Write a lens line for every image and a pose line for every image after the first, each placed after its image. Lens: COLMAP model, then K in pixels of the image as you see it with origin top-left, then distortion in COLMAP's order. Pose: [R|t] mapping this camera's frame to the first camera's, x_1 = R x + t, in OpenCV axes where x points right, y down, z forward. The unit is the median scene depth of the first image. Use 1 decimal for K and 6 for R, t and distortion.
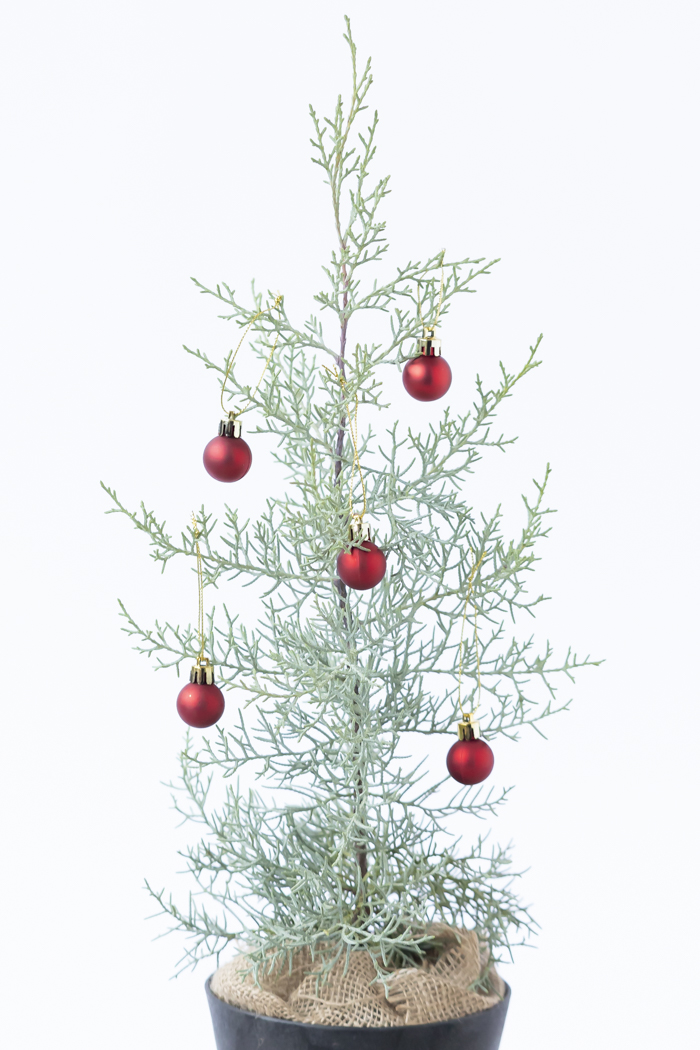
lens RADIAL K [[3564.0, 0, 327.3], [0, 3564.0, 523.6], [0, 0, 1]] dist [-0.171226, 1.021415]
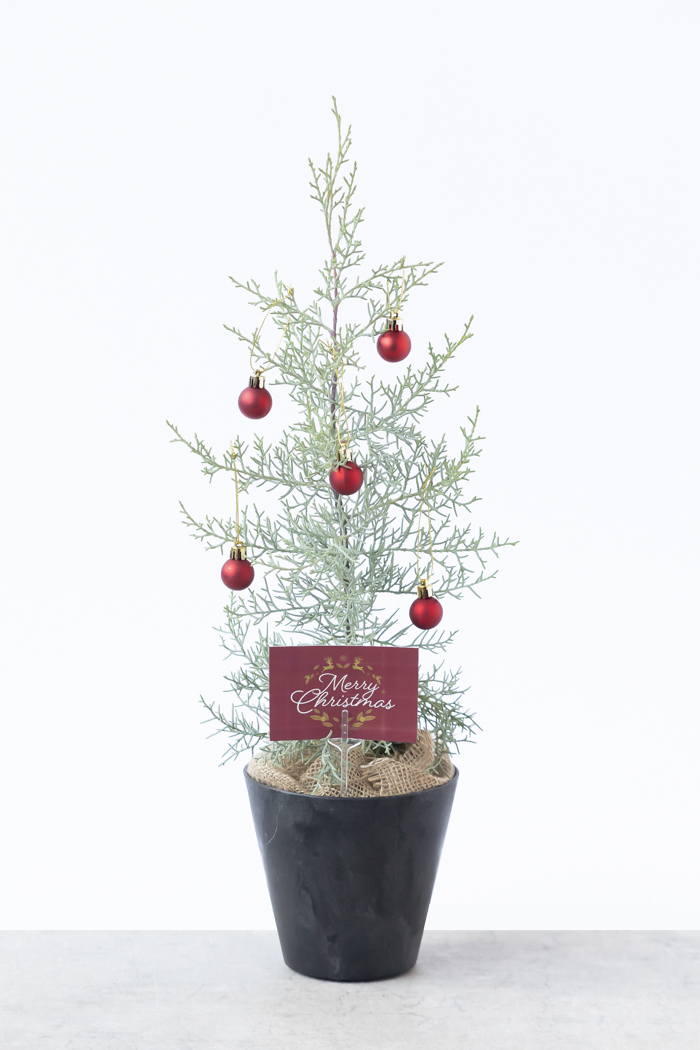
lens RADIAL K [[3687.5, 0, 350.0], [0, 3687.5, 525.0], [0, 0, 1]] dist [-0.019241, -5.243345]
pose [[0.999485, -0.003875, -0.031844, 0.057035], [0.005456, 0.998749, 0.049714, -0.042544], [0.031611, -0.049863, 0.998256, -0.481167]]
